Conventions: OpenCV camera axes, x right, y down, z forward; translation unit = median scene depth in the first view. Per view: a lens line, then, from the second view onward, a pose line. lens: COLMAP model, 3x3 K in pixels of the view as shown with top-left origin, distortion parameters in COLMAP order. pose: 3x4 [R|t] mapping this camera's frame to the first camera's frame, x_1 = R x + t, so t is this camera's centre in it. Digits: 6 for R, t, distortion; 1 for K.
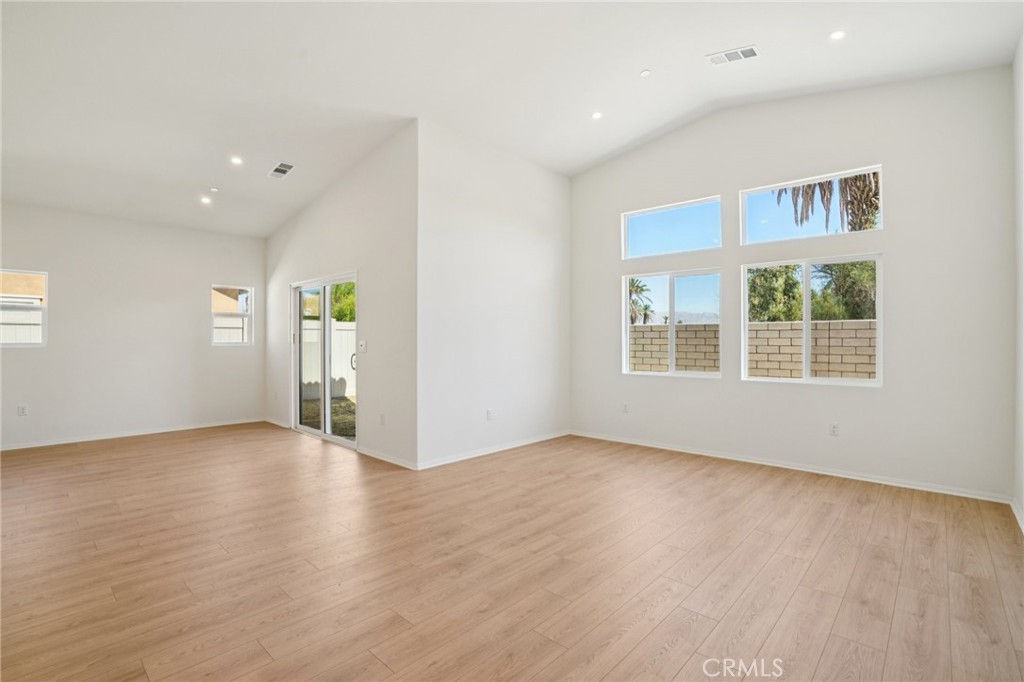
lens RADIAL K [[477.1, 0, 507.8], [0, 477.1, 339.9], [0, 0, 1]] dist [-0.032039, 0.003606]
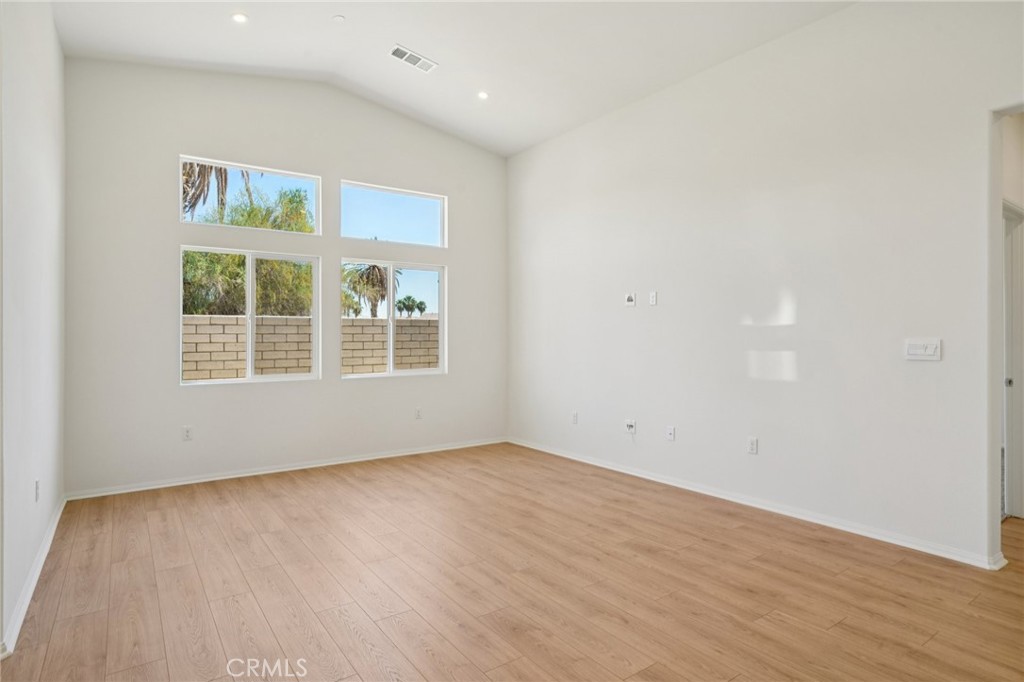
lens RADIAL K [[546.6, 0, 512.3], [0, 546.6, 340.6], [0, 0, 1]] dist [-0.025525, 0.000949]
pose [[0.198781, -0.009154, 0.980001, -0.643159], [0.000259, 0.999957, 0.009288, -0.001864], [-0.980044, -0.001592, 0.198775, 0.554199]]
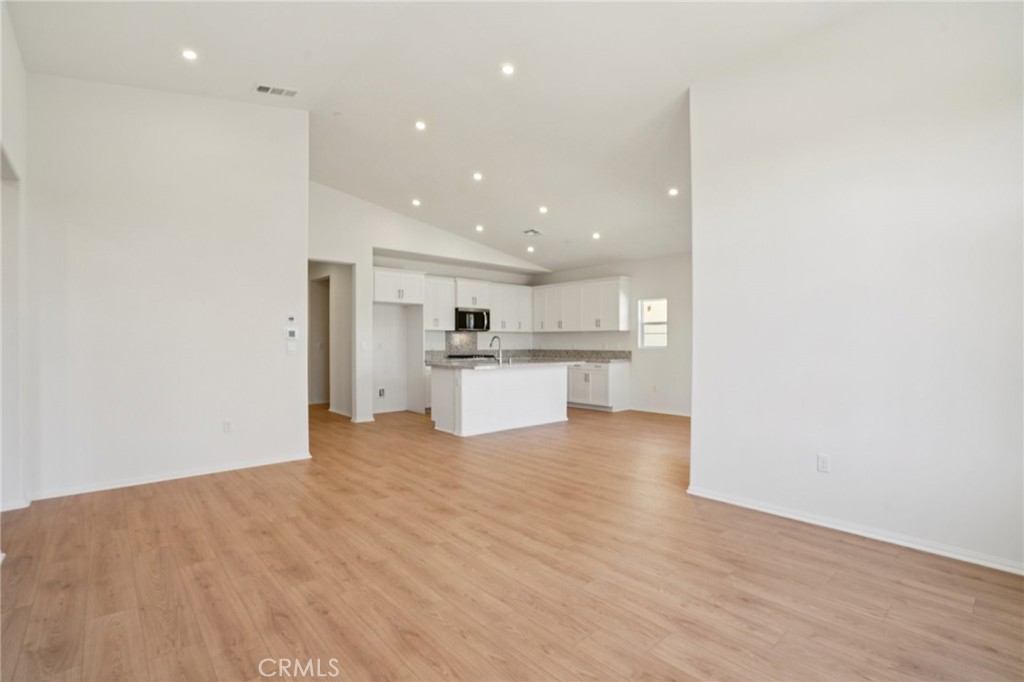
lens RADIAL K [[477.1, 0, 511.3], [0, 477.1, 344.7], [0, 0, 1]] dist [-0.032039, 0.003606]
pose [[-0.096725, 0.001853, -0.995309, 0.812941], [0.000099, 0.999998, 0.001852, 0.001769], [0.995311, 0.000080, -0.096725, 0.880966]]
